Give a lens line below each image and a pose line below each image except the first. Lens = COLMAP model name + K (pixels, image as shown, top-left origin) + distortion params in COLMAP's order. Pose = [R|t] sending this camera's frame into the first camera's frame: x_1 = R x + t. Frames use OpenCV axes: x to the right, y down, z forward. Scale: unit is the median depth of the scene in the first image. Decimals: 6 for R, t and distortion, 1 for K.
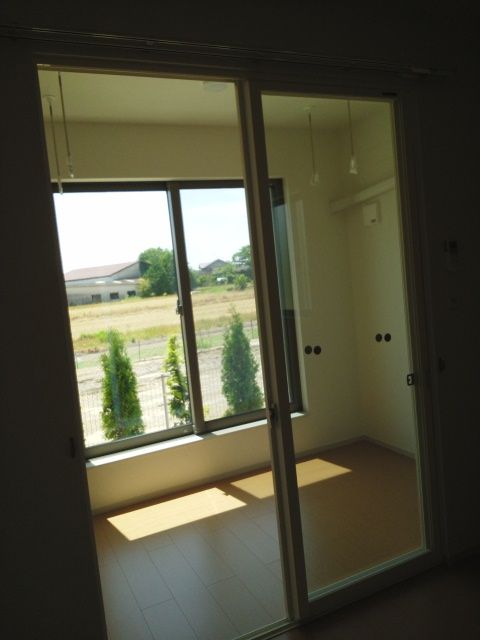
lens RADIAL K [[507.8, 0, 240.0], [0, 507.8, 320.0], [0, 0, 1]] dist [0.002203, -0.005851]
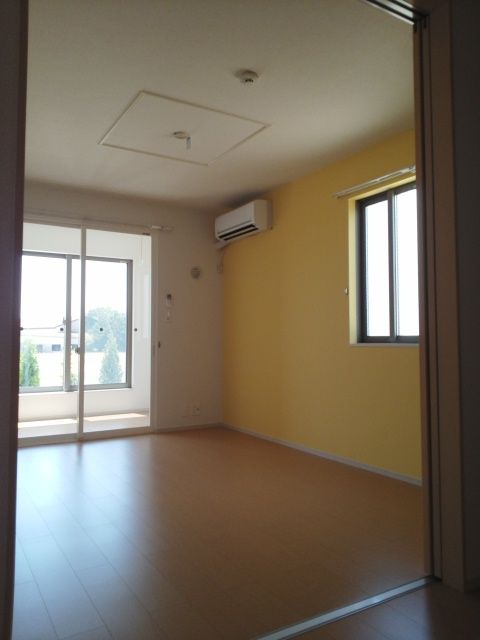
lens RADIAL K [[507.8, 0, 240.0], [0, 507.8, 320.0], [0, 0, 1]] dist [0.002203, -0.005851]
pose [[0.990321, 0.102542, 0.093544, 0.230035], [-0.088896, 0.986166, -0.139909, 0.117478], [-0.106596, 0.130239, 0.985736, -0.603637]]
